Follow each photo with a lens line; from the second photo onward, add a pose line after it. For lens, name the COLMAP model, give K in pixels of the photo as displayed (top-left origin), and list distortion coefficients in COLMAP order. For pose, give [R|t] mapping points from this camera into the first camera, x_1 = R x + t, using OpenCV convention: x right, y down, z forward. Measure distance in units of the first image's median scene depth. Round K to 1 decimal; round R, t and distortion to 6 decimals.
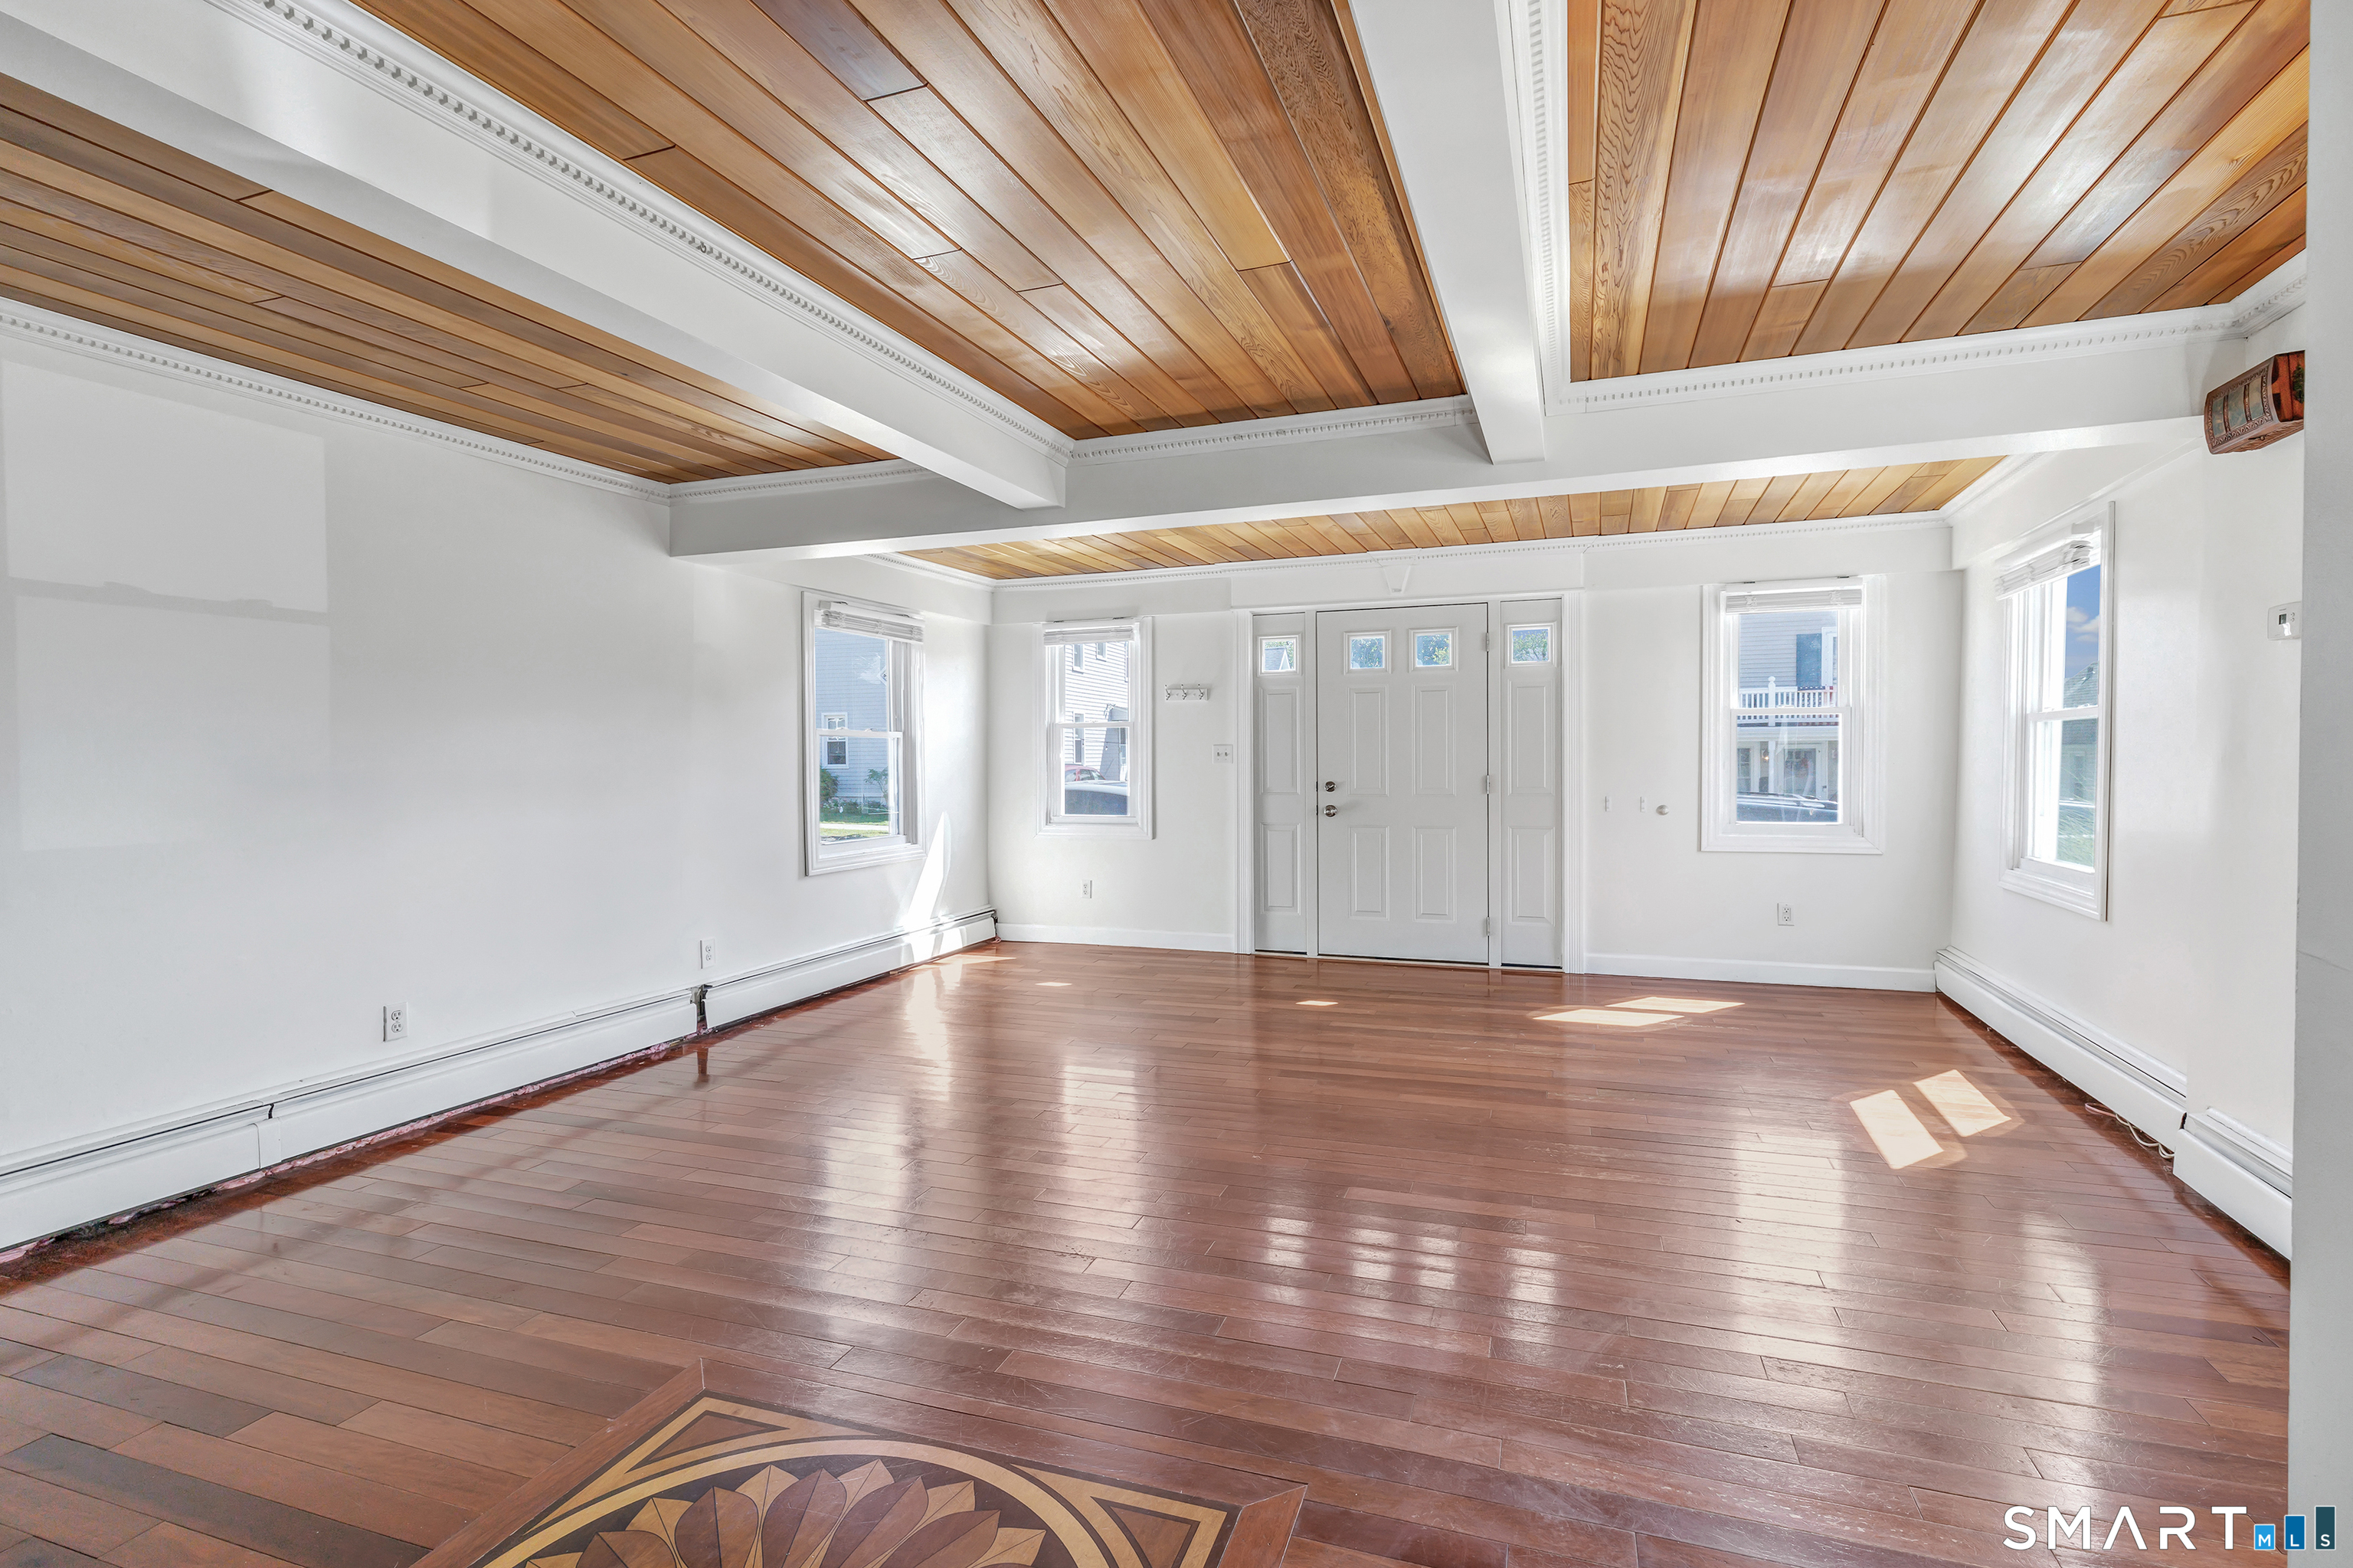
lens RADIAL K [[1039.6, 0, 1170.7], [0, 1039.6, 771.1], [0, 0, 1]] dist [-0.001547, 0.000375]
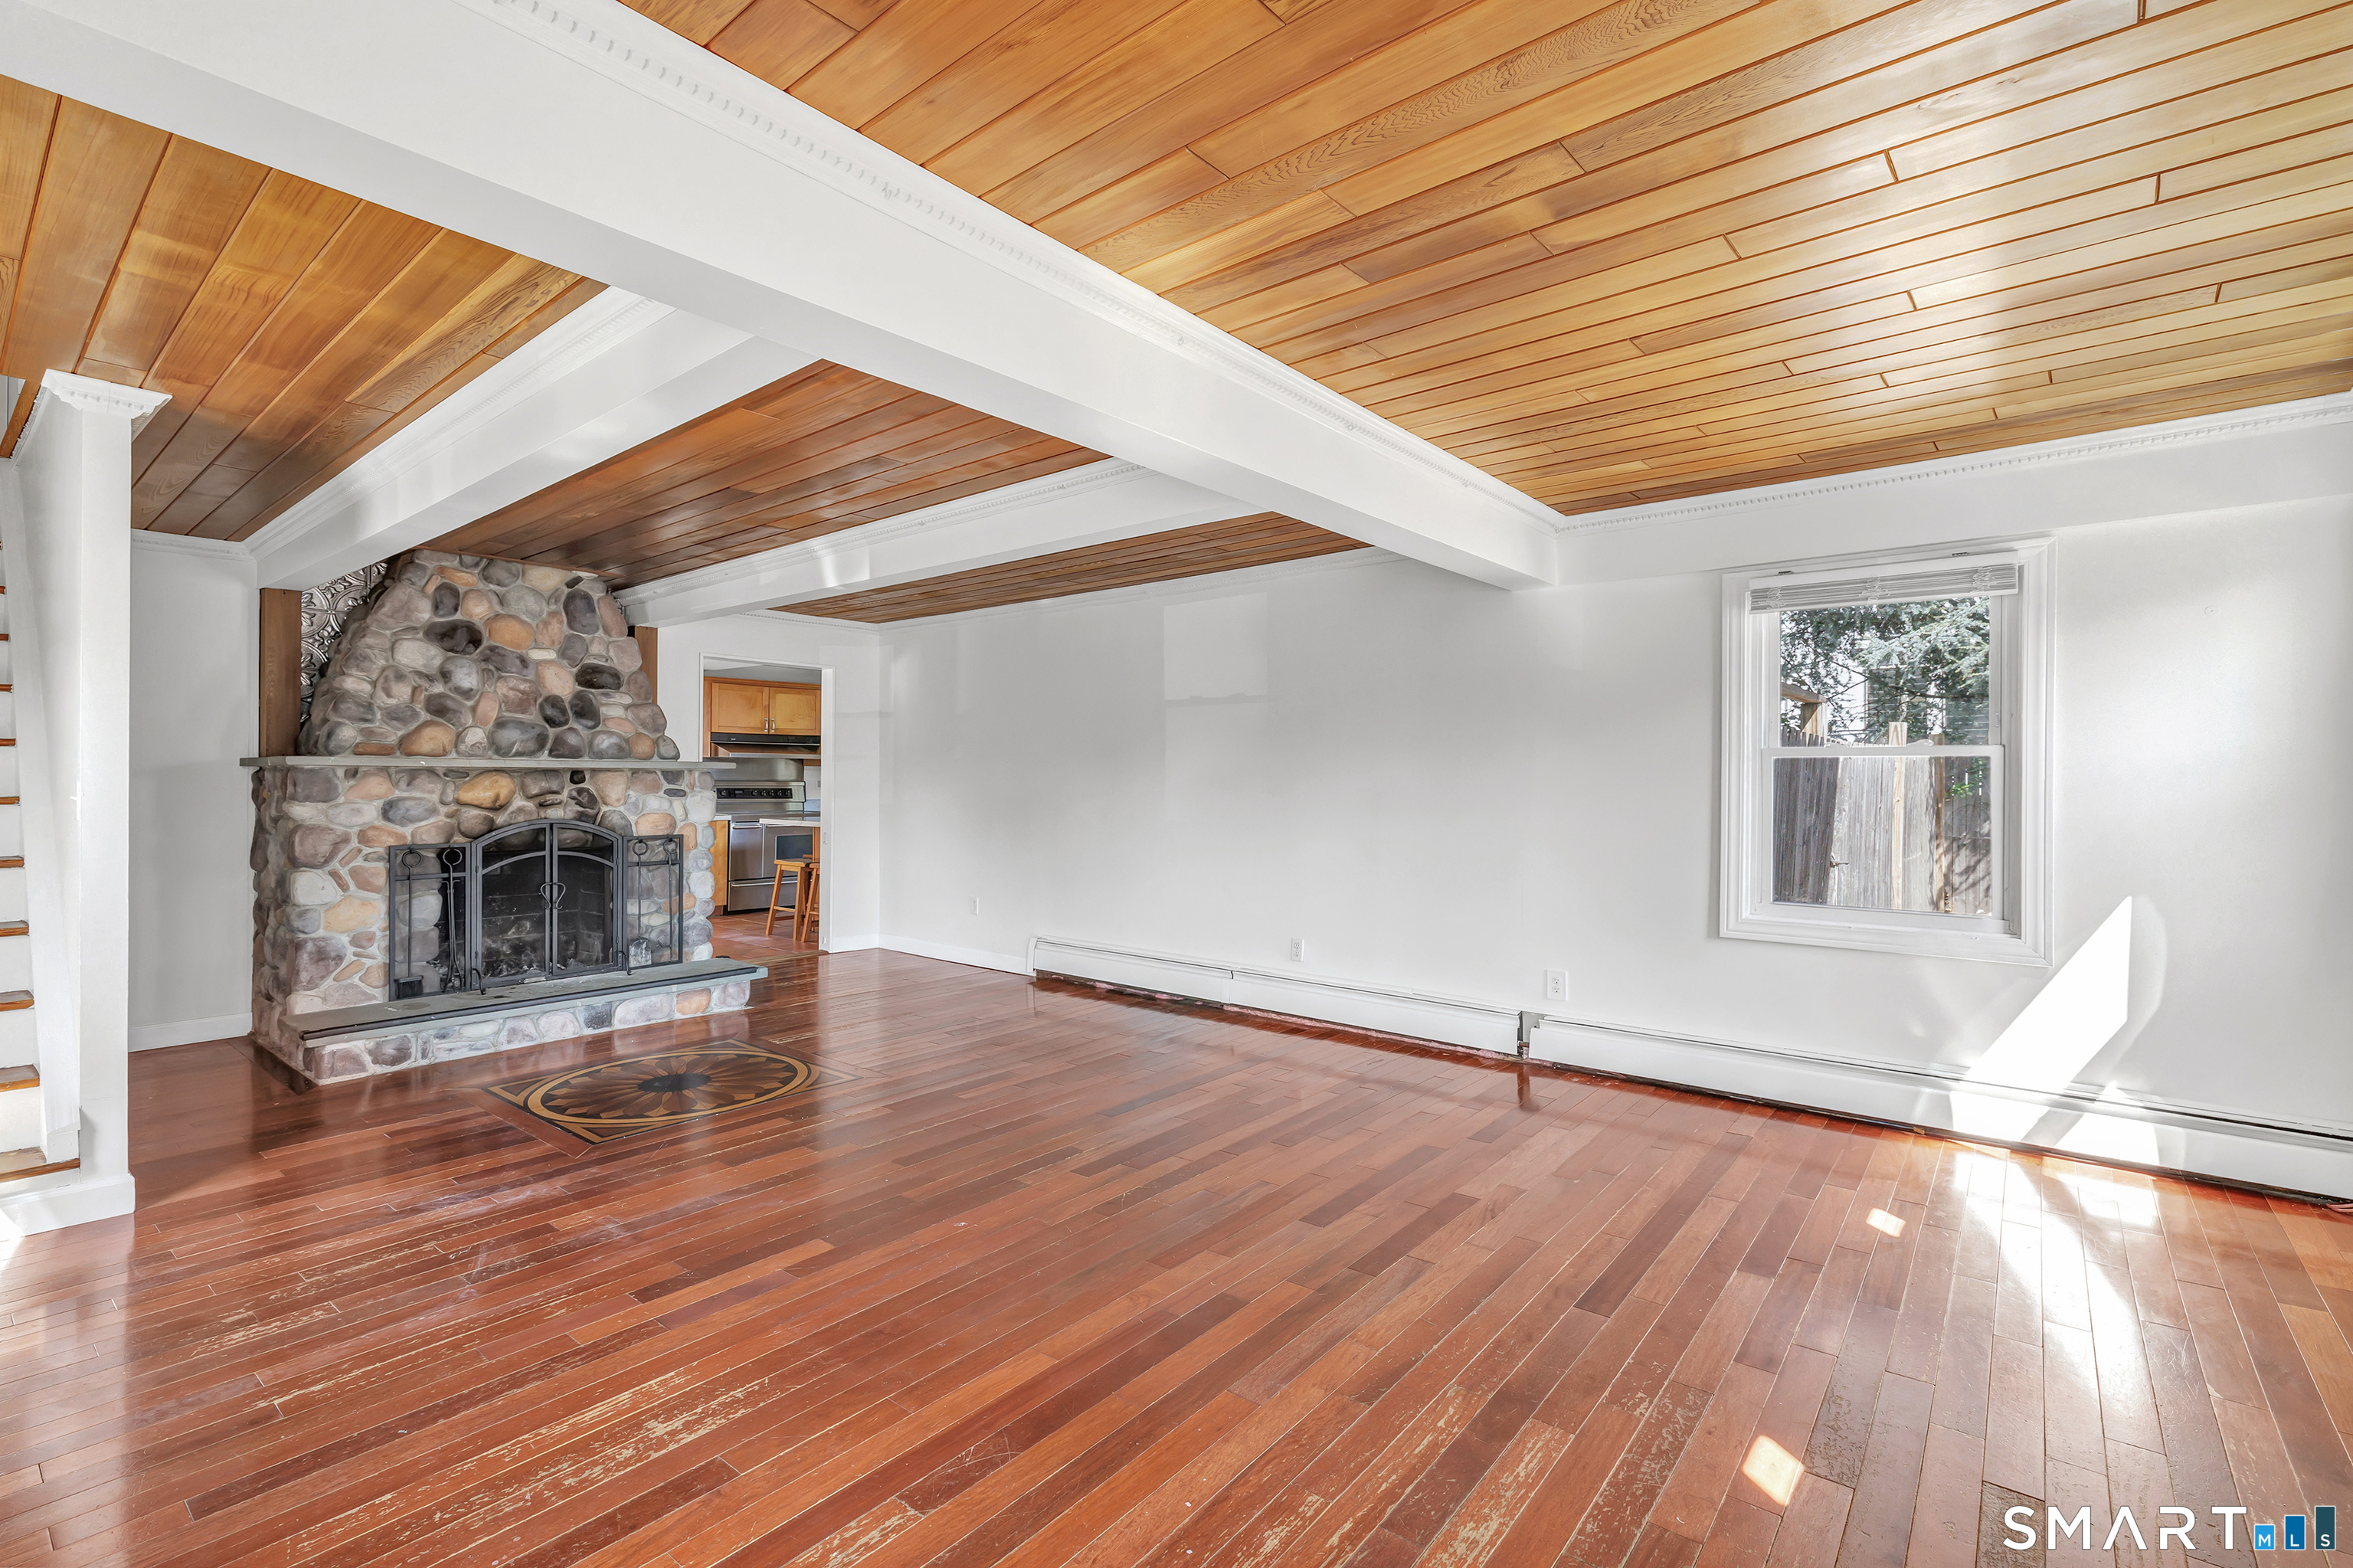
lens RADIAL K [[1039.6, 0, 1170.7], [0, 1039.6, 771.1], [0, 0, 1]] dist [-0.001547, 0.000375]
pose [[-0.304798, 0.001975, -0.952415, 0.615964], [-0.015823, 0.999849, 0.007137, -0.027237], [0.952286, 0.017246, -0.304721, 0.988907]]
